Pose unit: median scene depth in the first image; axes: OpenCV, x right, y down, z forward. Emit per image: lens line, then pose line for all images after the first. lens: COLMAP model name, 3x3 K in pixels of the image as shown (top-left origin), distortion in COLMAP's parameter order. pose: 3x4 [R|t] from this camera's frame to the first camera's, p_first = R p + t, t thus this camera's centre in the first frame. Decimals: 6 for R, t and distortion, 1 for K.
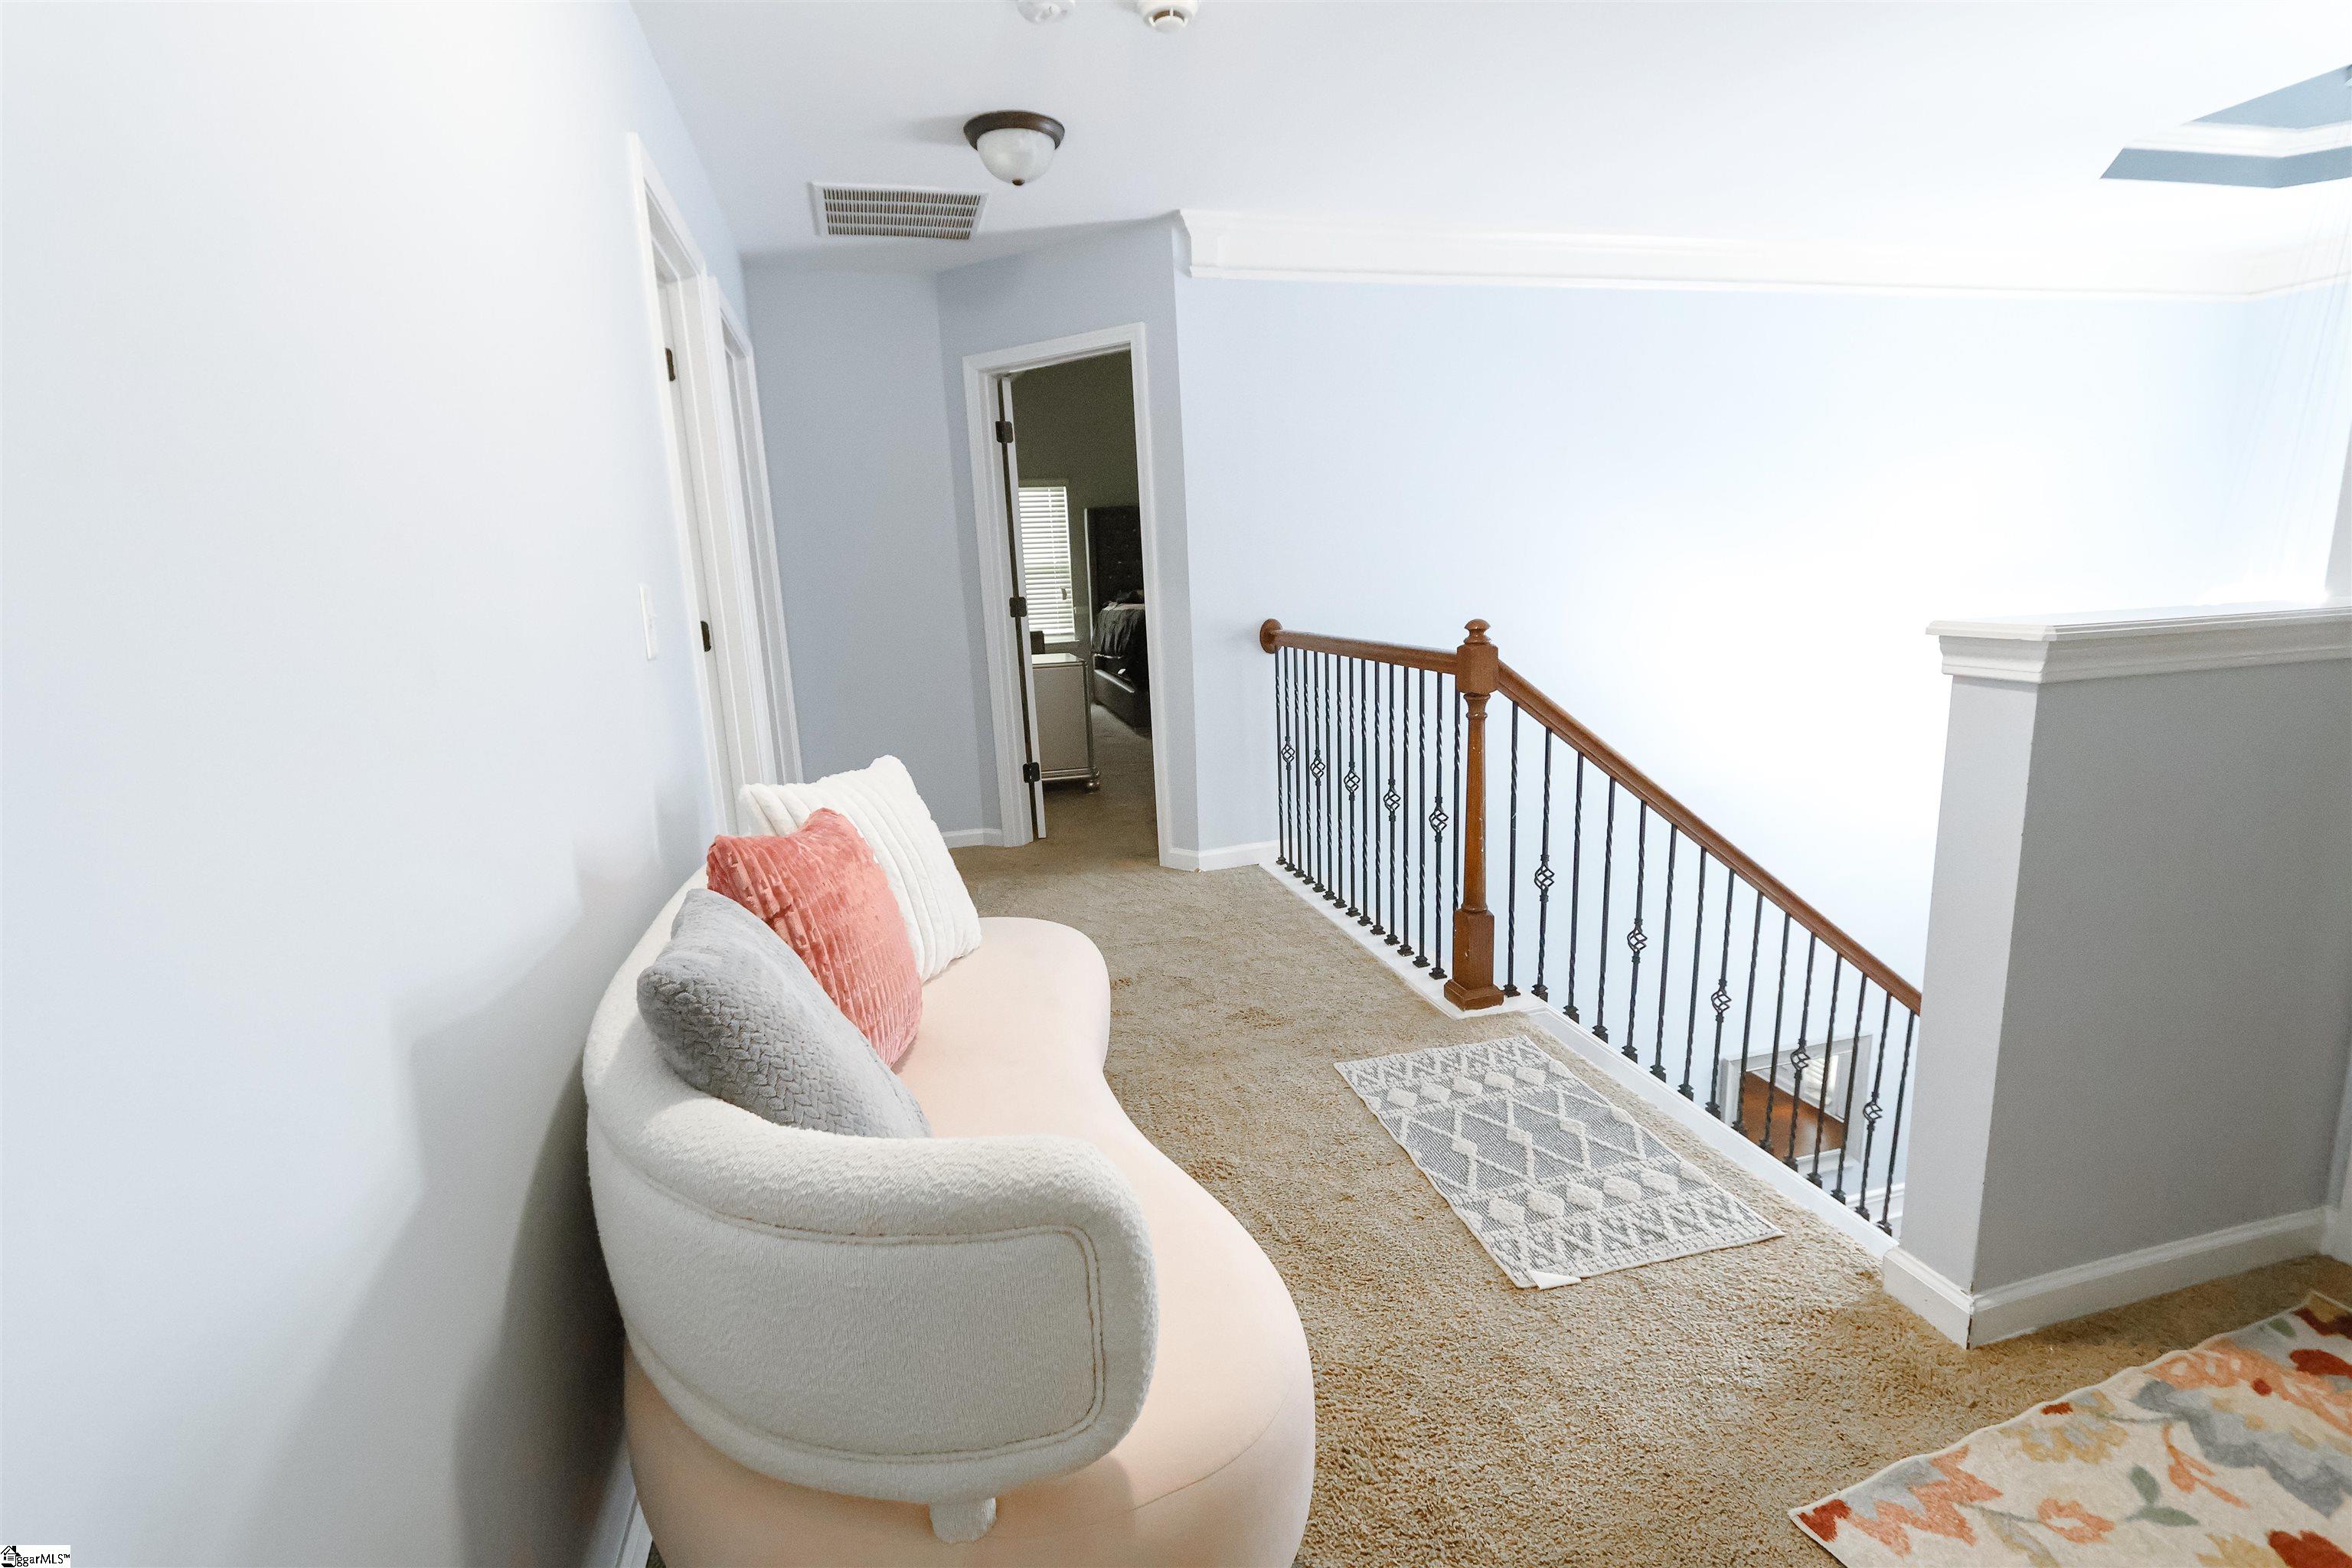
lens RADIAL K [[1070.8, 0, 1183.1], [0, 1070.8, 778.3], [0, 0, 1]] dist [-0.002600, 0.004198]
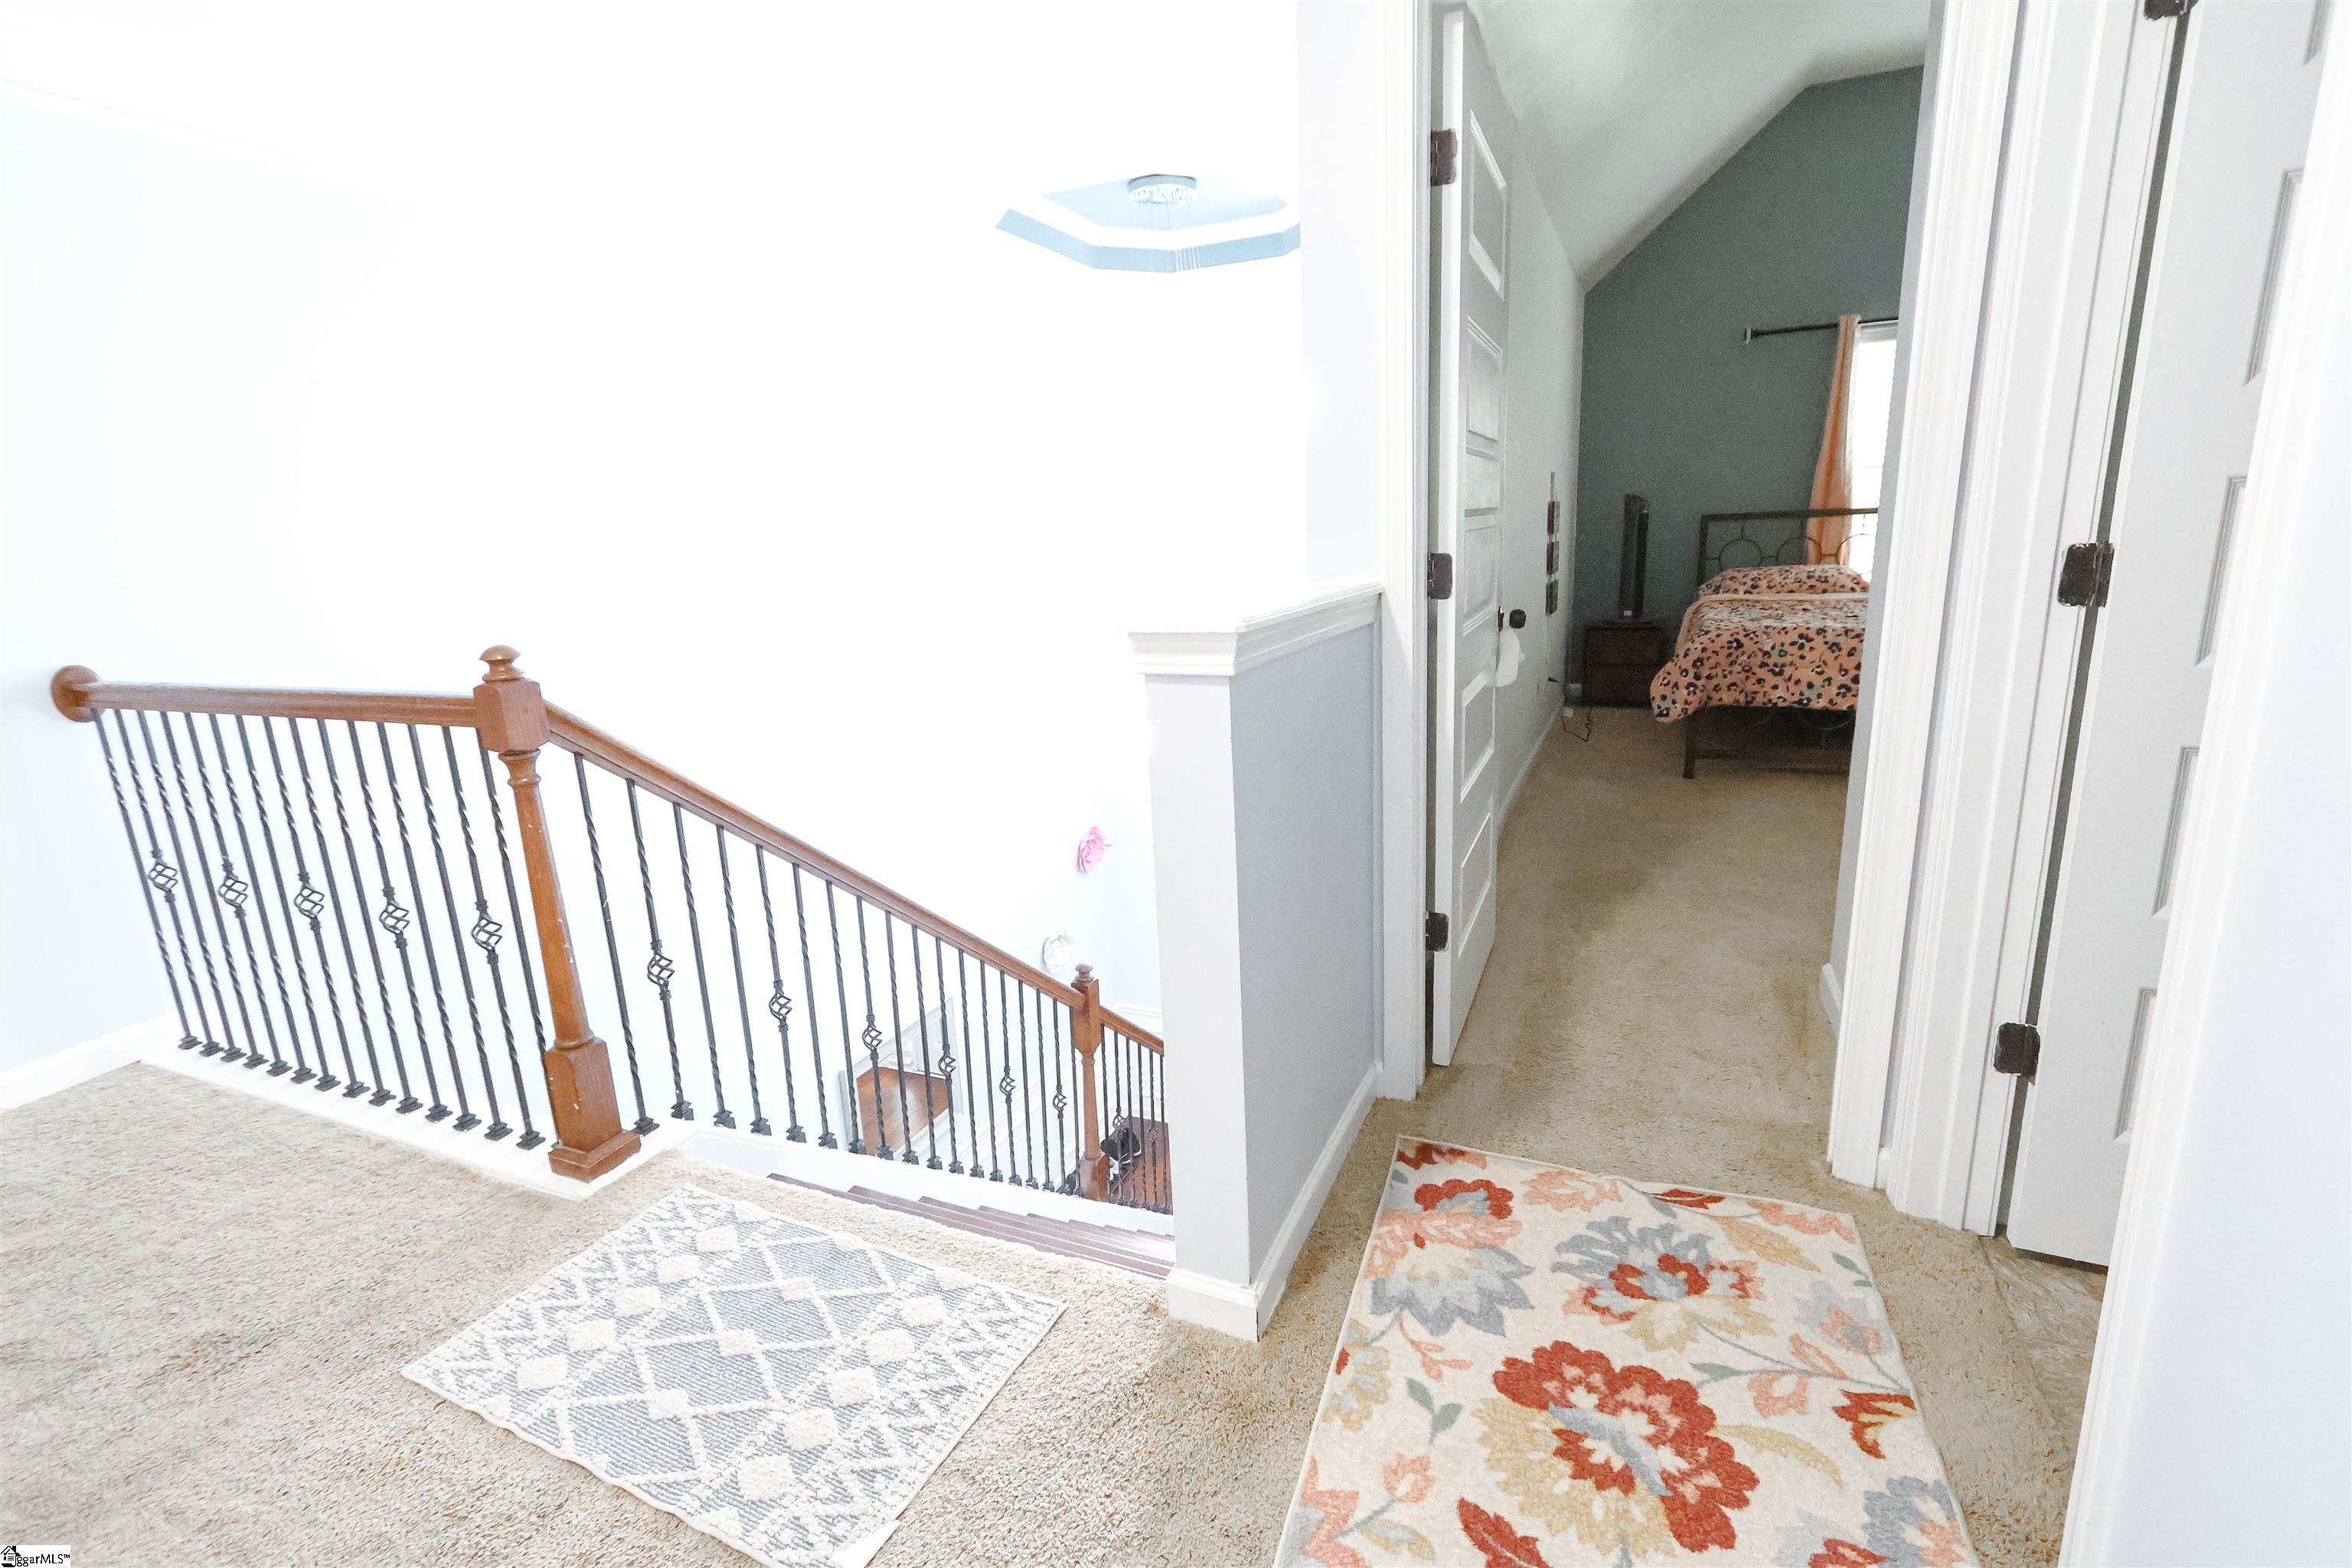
lens RADIAL K [[1070.8, 0, 1180.7], [0, 1070.8, 779.9], [0, 0, 1]] dist [-0.002600, 0.004198]
pose [[0.630123, -0.167610, 0.758190, 0.011002], [0.168871, 0.982635, 0.076882, -0.040107], [-0.757910, 0.079591, 0.647485, 0.212579]]
